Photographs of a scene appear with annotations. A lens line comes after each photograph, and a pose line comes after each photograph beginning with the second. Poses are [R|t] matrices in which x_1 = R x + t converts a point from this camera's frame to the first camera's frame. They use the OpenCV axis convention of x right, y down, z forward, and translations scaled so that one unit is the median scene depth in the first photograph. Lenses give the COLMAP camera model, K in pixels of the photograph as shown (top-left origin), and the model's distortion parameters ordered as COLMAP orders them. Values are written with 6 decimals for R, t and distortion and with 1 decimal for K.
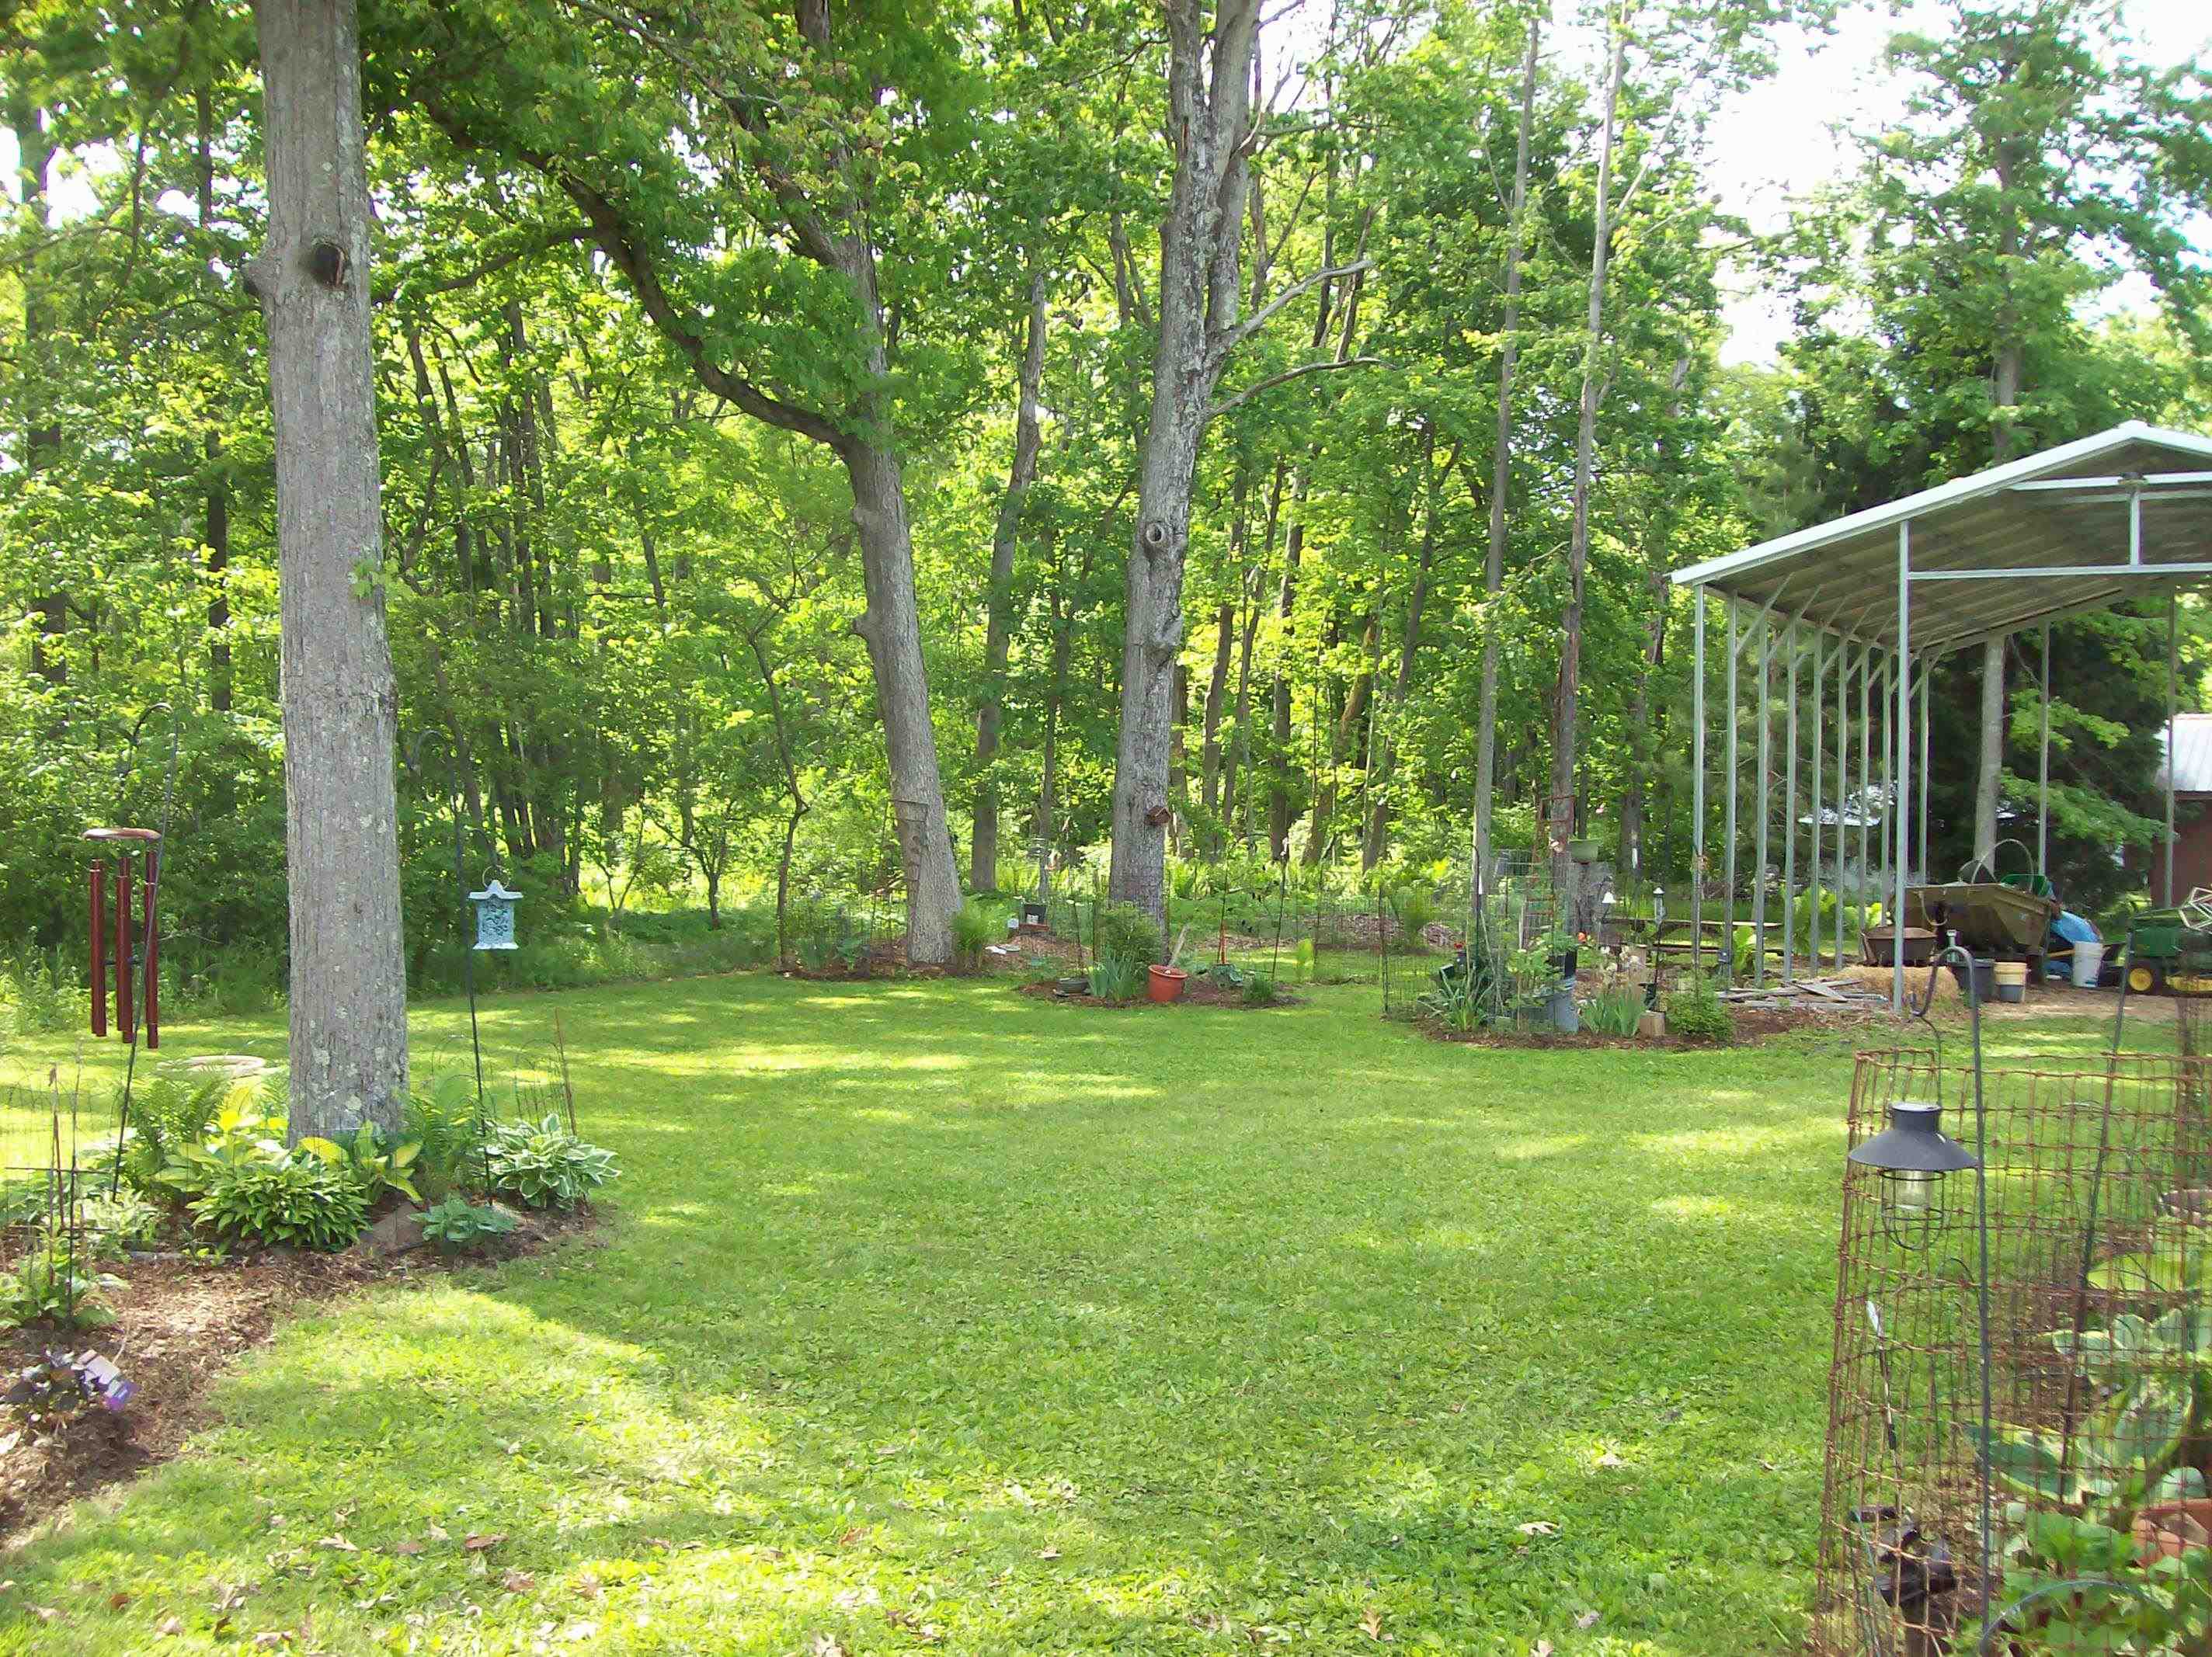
lens RADIAL K [[2331.6, 0, 1100.2], [0, 2331.6, 871.5], [0, 0, 1]] dist [-0.190169, 0.144587]
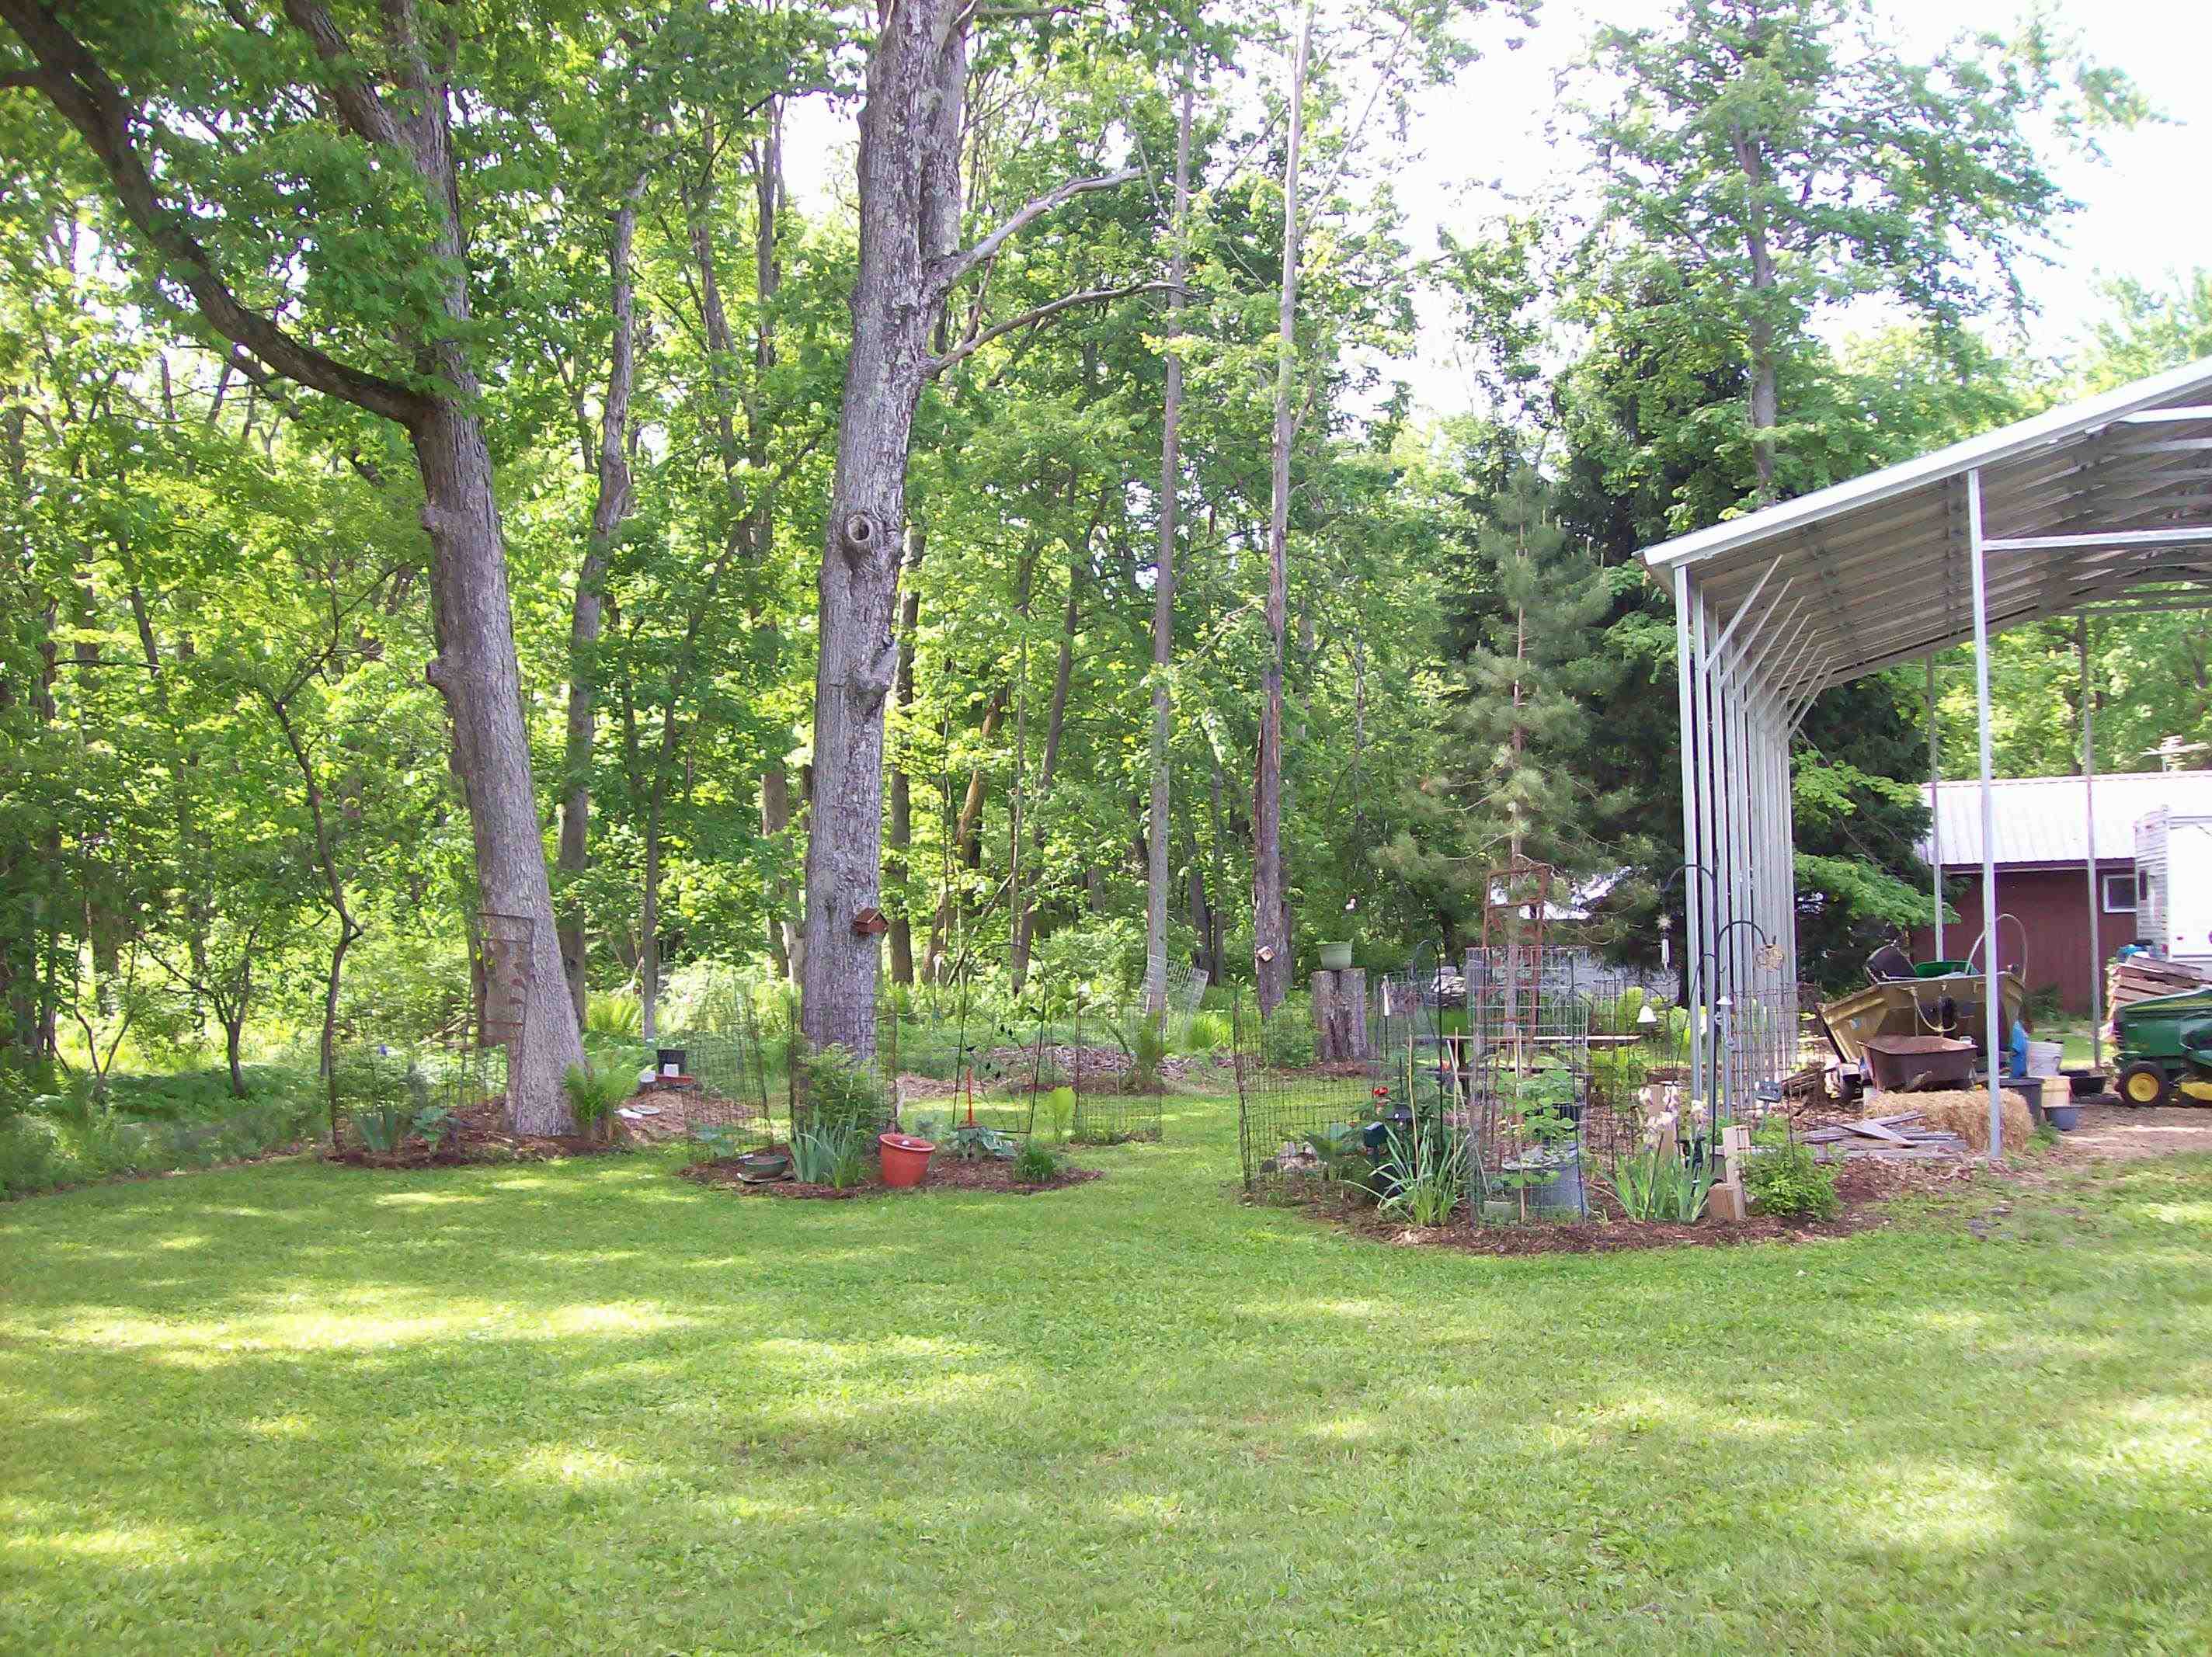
lens RADIAL K [[2331.6, 0, 1100.2], [0, 2331.6, 871.5], [0, 0, 1]] dist [-0.190169, 0.144587]
pose [[0.979355, -0.025737, 0.200505, -0.036033], [0.036363, 0.998112, -0.049492, -0.001231], [-0.198853, 0.055761, 0.978442, 0.208571]]
